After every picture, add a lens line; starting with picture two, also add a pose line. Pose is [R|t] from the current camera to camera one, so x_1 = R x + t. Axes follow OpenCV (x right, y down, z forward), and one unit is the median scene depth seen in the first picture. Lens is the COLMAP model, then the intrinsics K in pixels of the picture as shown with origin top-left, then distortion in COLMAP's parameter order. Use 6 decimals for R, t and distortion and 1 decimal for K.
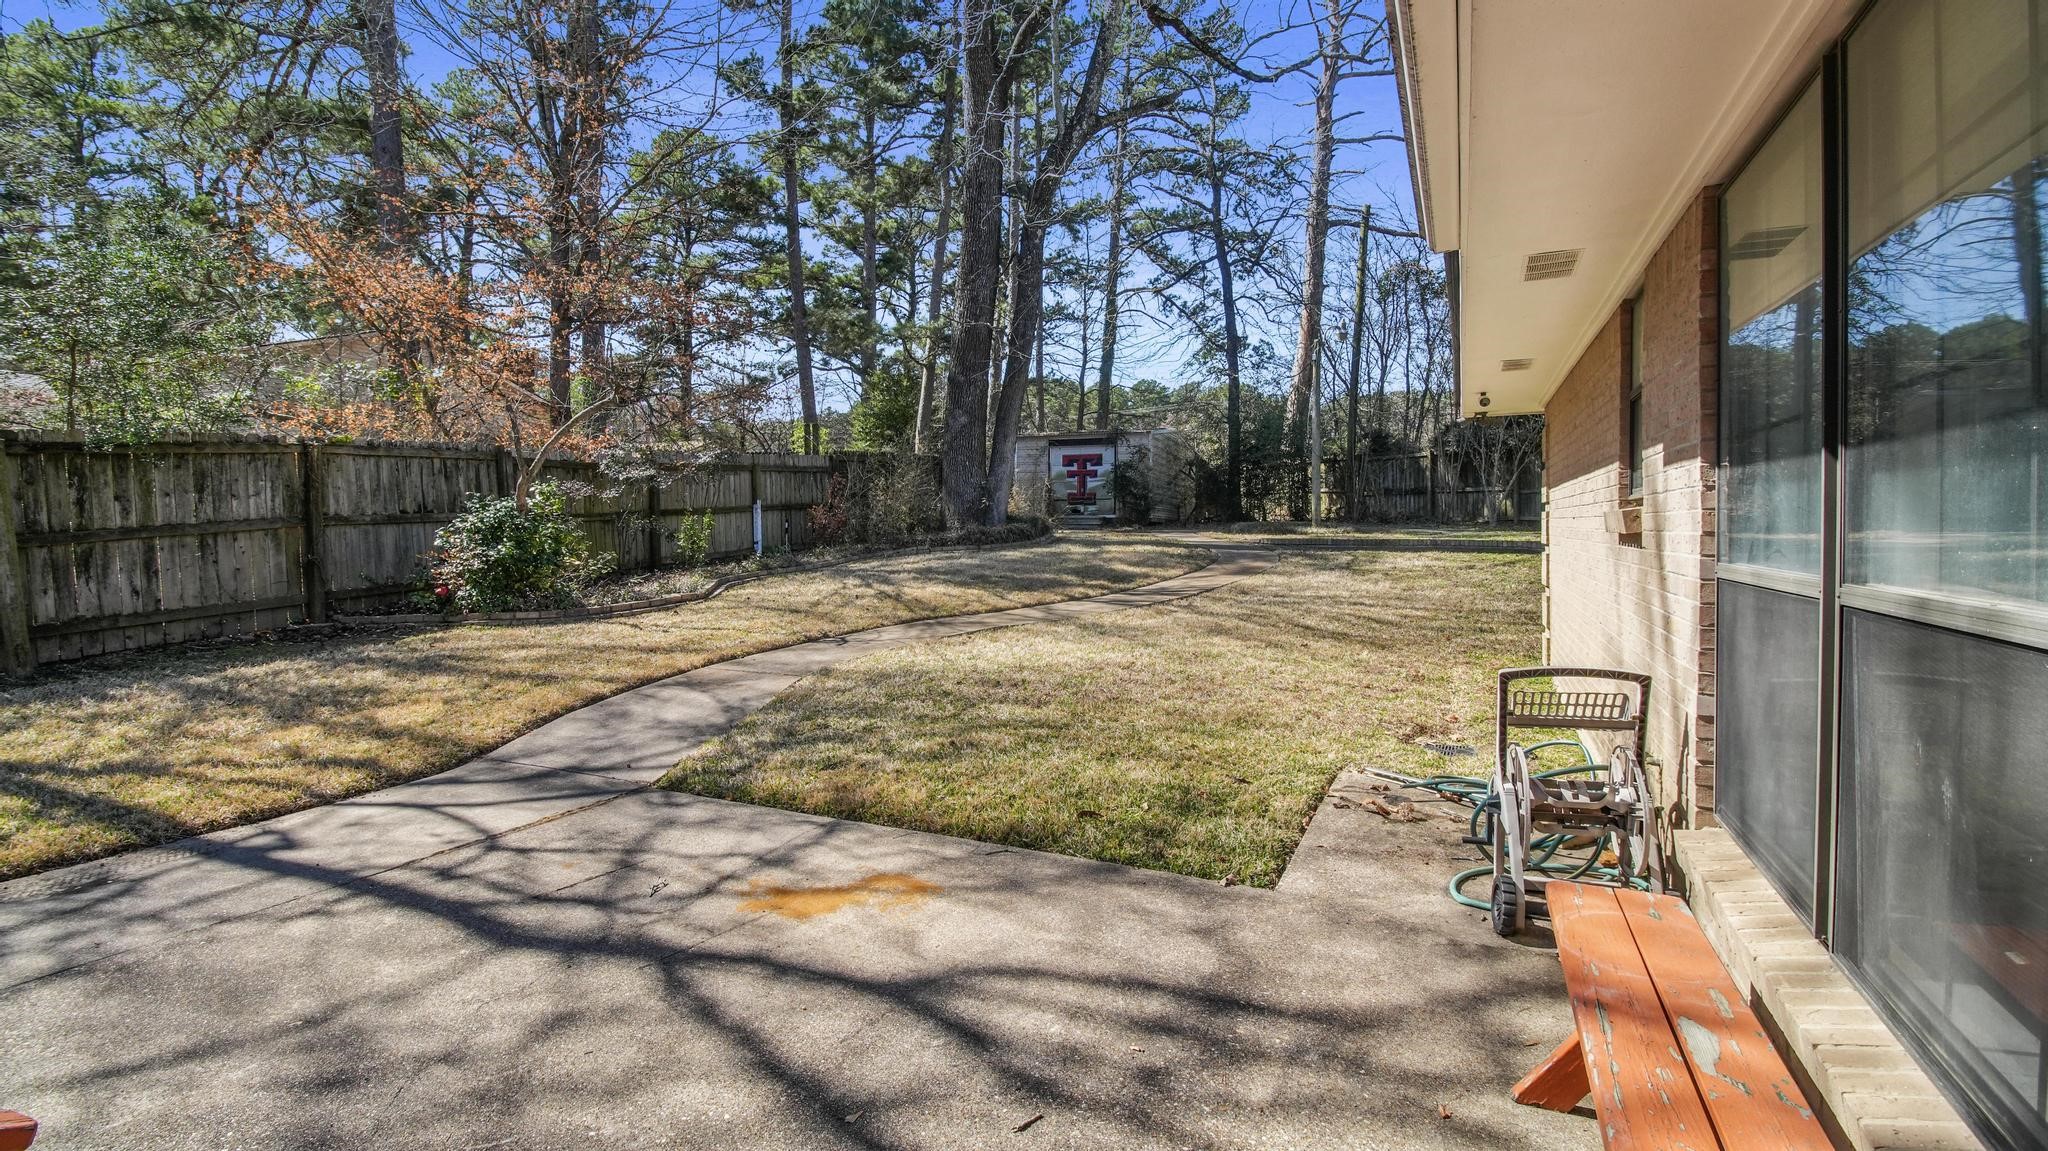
lens RADIAL K [[913.7, 0, 1022.8], [0, 913.7, 543.1], [0, 0, 1]] dist [-0.000083, -0.011951]
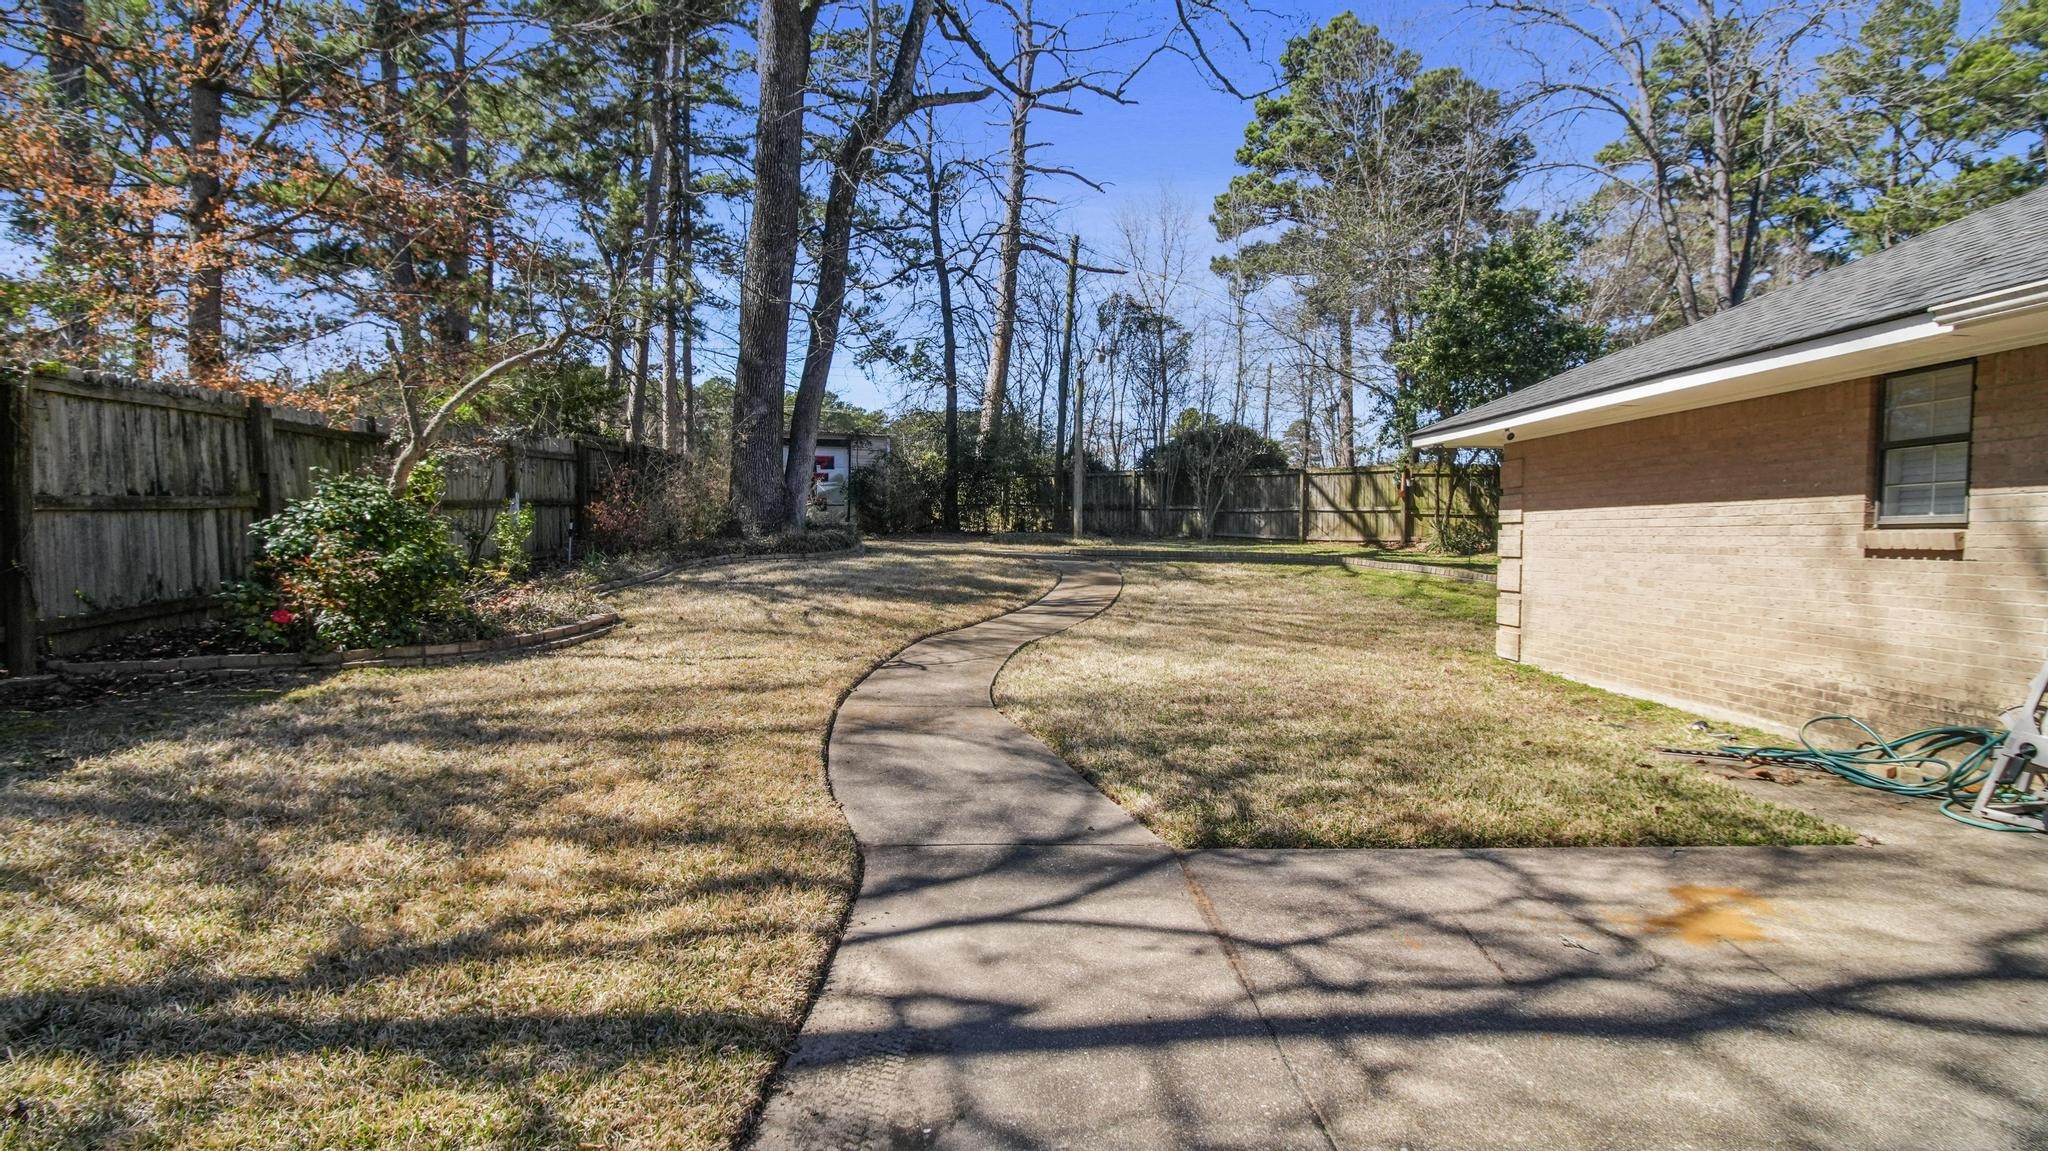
lens RADIAL K [[927.4, 0, 1024.0], [0, 927.4, 575.5], [0, 0, 1]] dist [-0.000681, -0.013755]
pose [[0.885482, -0.002666, 0.464665, -0.490329], [-0.008391, 0.999729, 0.021726, 0.004240], [-0.464597, -0.023137, 0.885220, 0.183268]]
